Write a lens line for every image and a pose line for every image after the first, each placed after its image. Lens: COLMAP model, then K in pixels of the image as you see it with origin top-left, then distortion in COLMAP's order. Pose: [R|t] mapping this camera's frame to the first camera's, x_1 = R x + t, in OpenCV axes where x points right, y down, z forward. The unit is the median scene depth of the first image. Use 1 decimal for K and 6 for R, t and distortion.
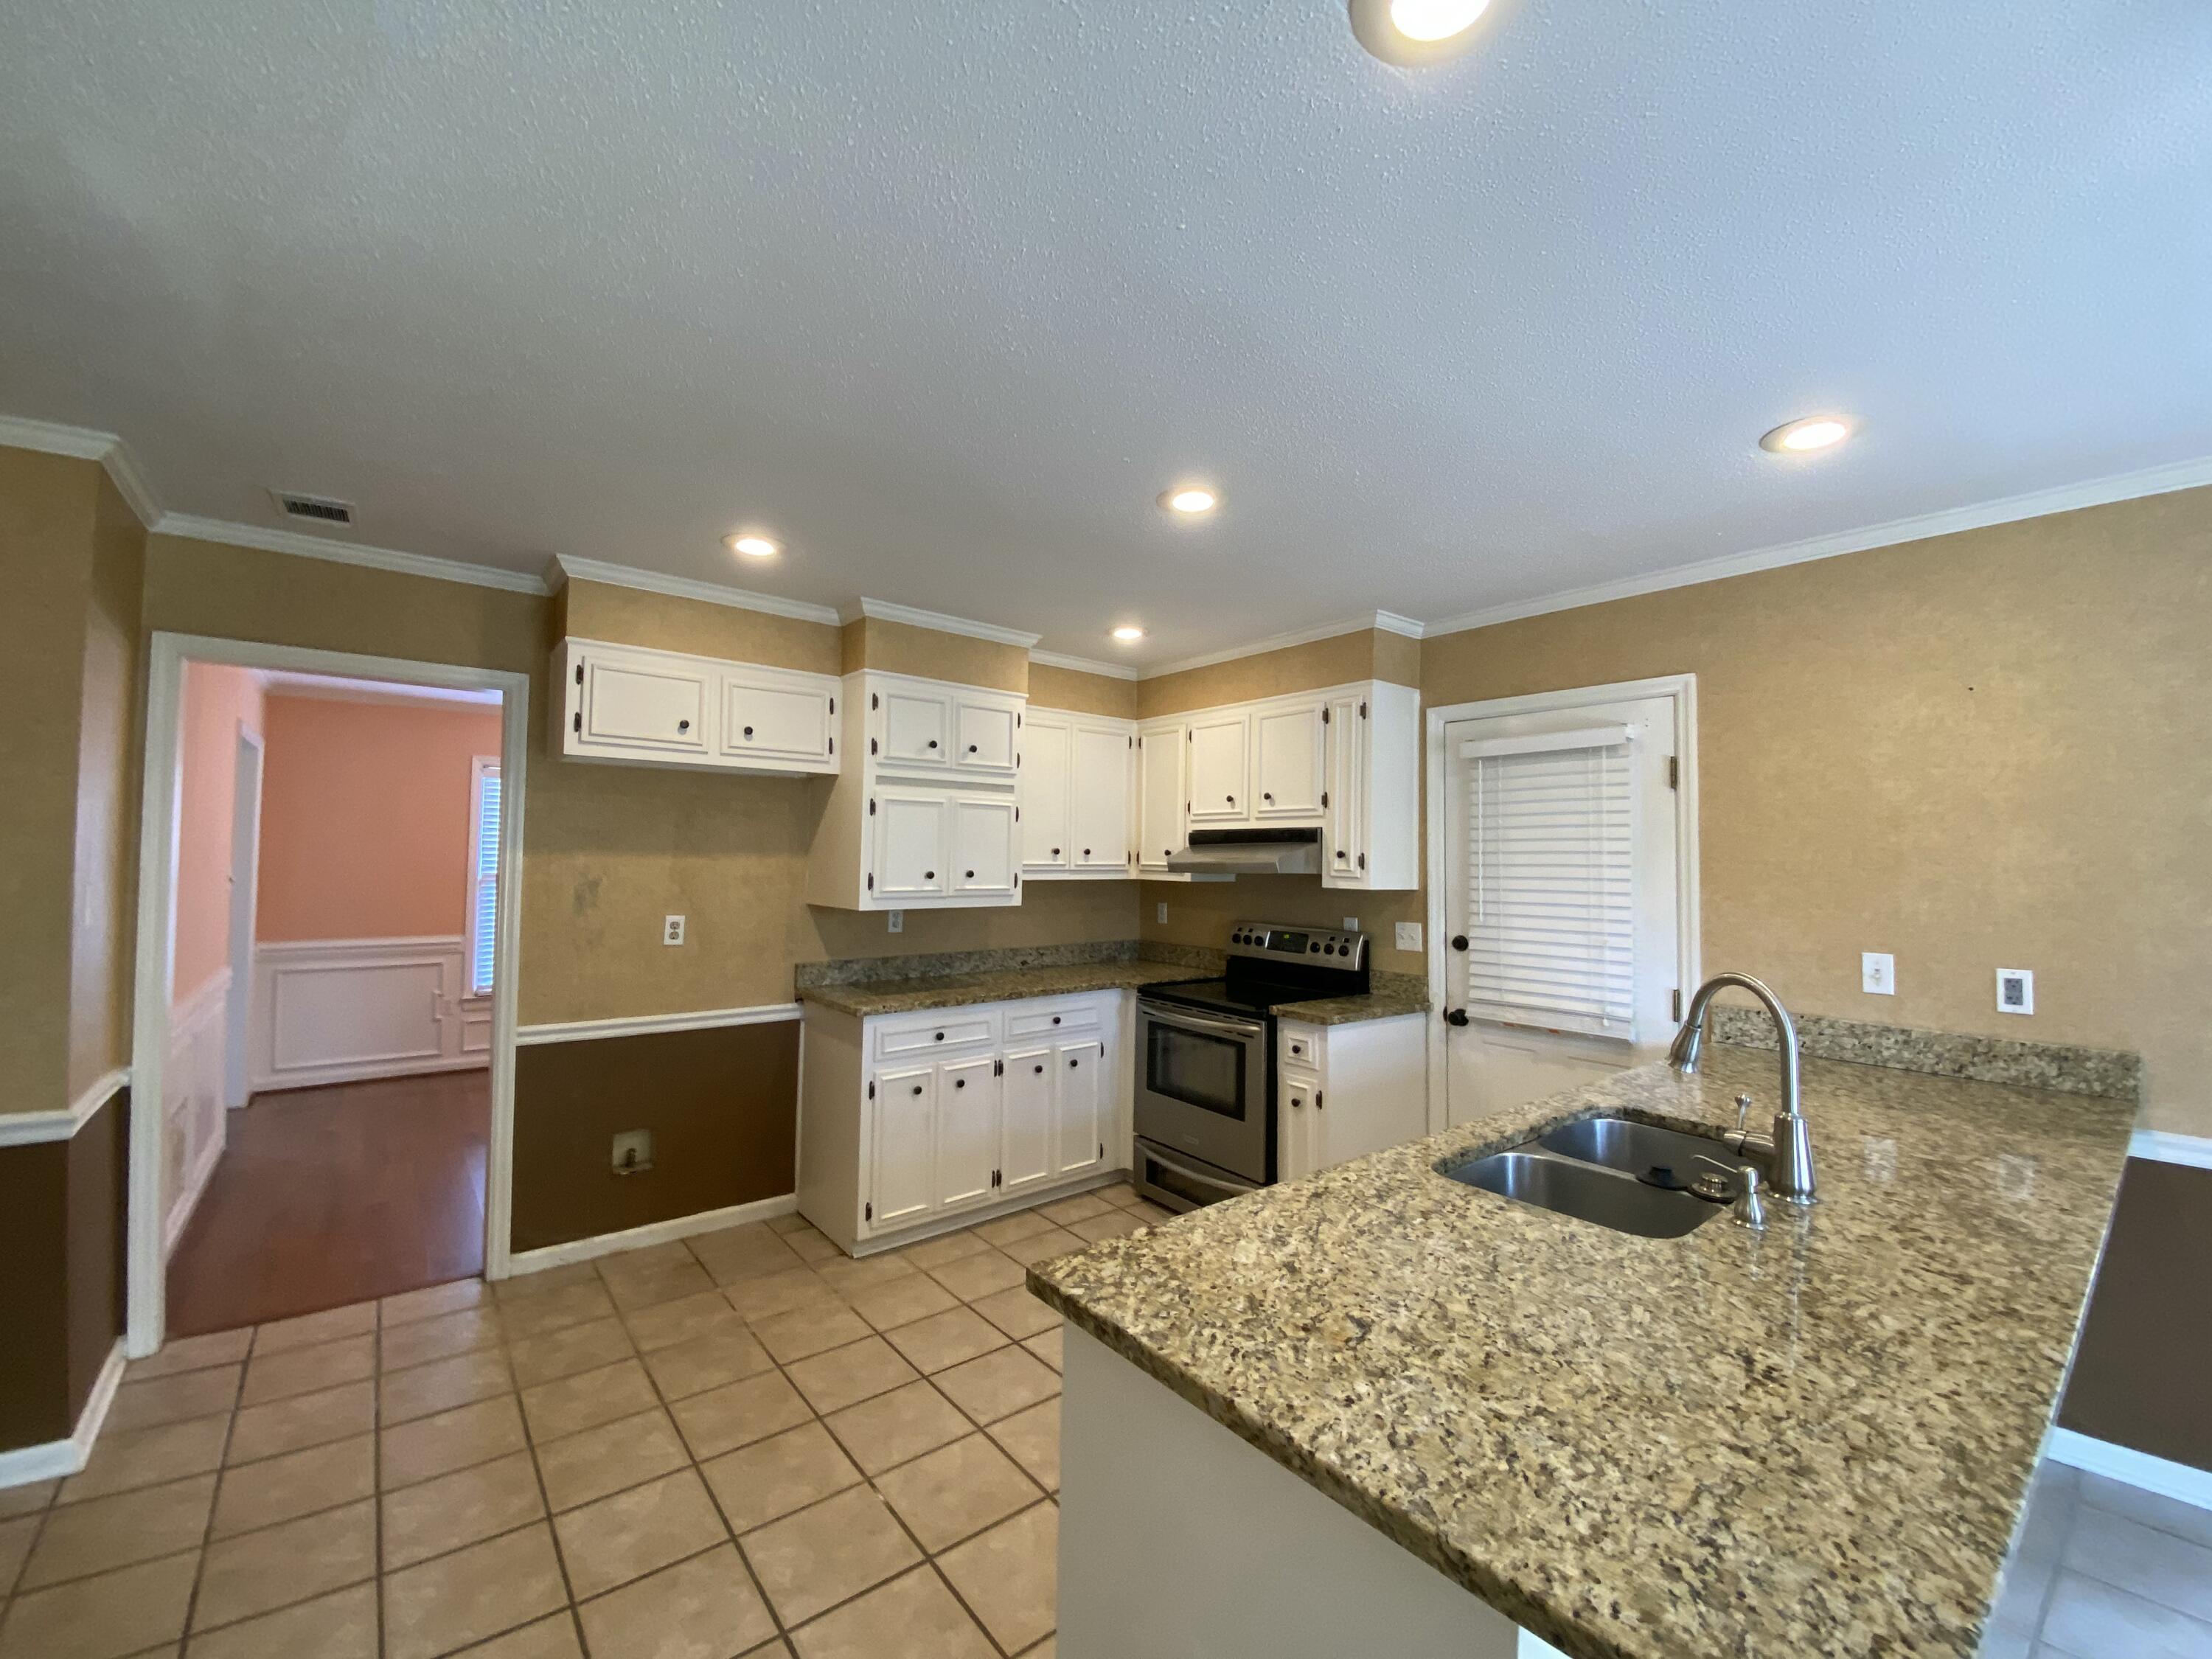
lens RADIAL K [[893.2, 0, 1106.5], [0, 893.2, 820.5], [0, 0, 1]] dist [0.052875, -0.044287]
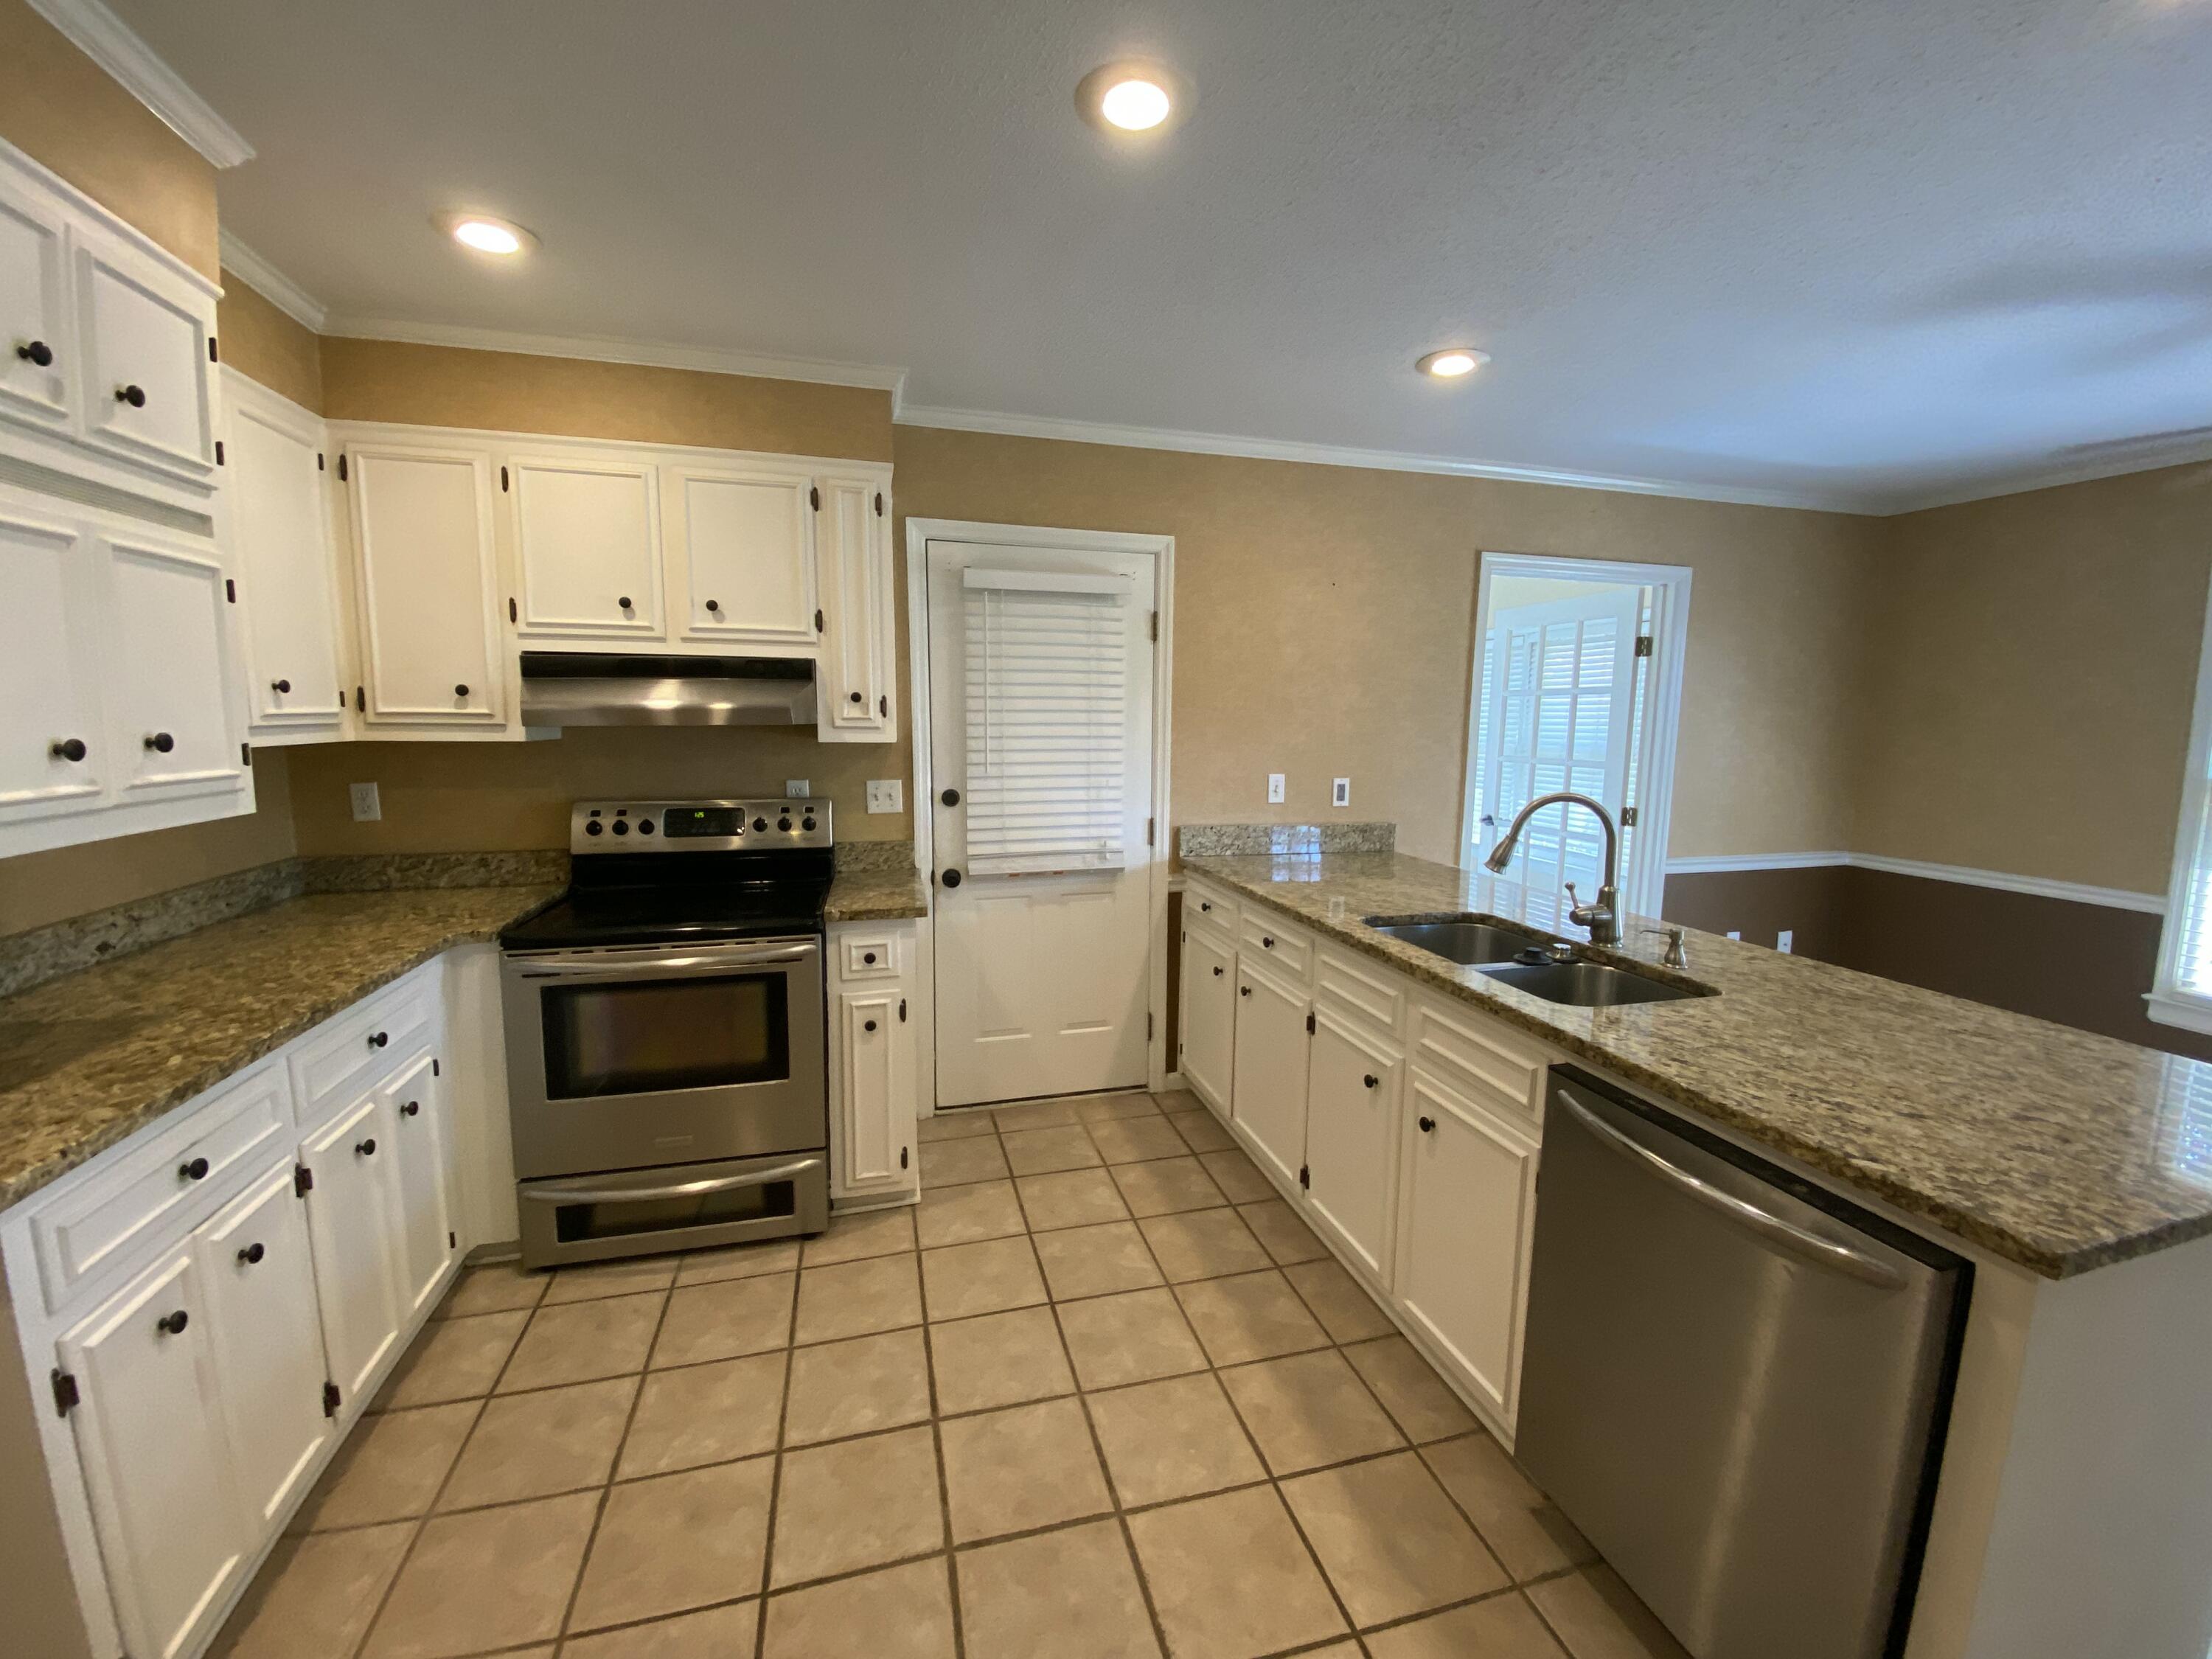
lens RADIAL K [[891.2, 0, 1106.0], [0, 891.2, 829.5], [0, 0, 1]] dist [0.032000, -0.024887]
pose [[0.396240, -0.128386, 0.909126, -0.366443], [-0.044037, 0.986378, 0.158488, 0.019757], [-0.917090, -0.102834, 0.385189, 0.522713]]
